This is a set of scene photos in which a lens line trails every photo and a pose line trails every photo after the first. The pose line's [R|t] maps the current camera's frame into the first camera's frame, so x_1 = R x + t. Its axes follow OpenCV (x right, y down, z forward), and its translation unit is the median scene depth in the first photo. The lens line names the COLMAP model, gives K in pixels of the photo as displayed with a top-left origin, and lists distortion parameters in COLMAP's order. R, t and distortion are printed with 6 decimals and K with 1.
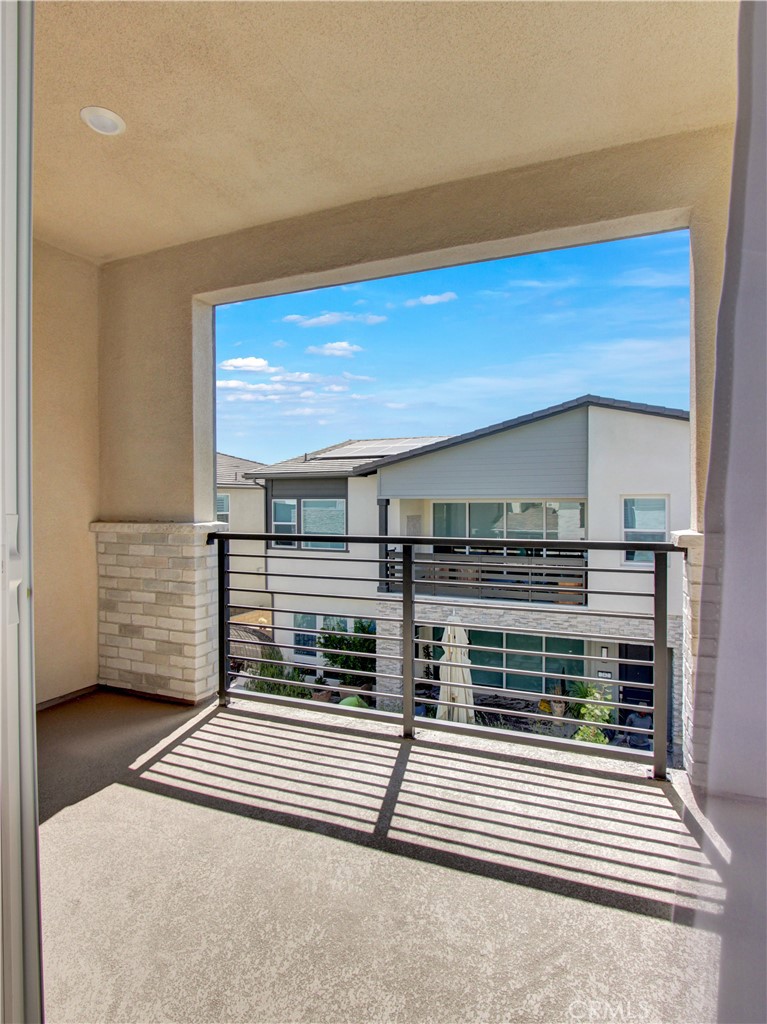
lens RADIAL K [[545.0, 0, 383.5], [0, 545.0, 512.0], [0, 0, 1]] dist [-0.002995, -0.000058]
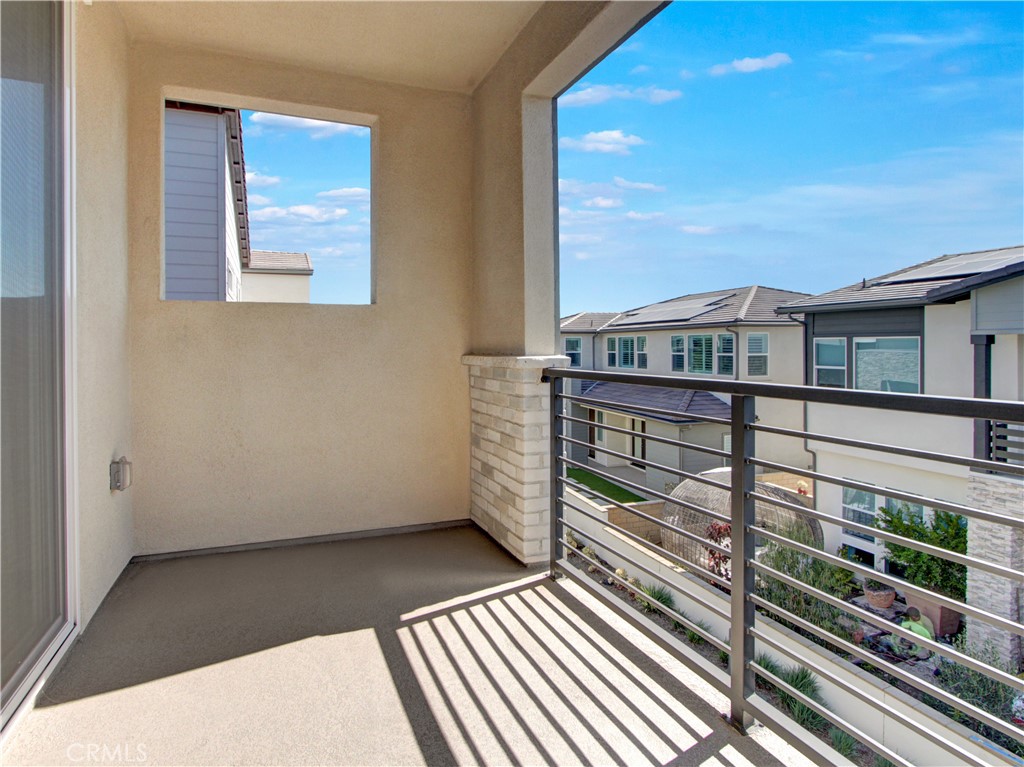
lens RADIAL K [[557.3, 0, 509.4], [0, 557.3, 353.6], [0, 0, 1]] dist [-0.007543, 0.000144]
pose [[0.709136, 0.008131, -0.705025, 0.250350], [-0.009796, 0.999951, 0.001679, 0.014275], [0.705004, 0.005716, 0.709180, 0.349278]]
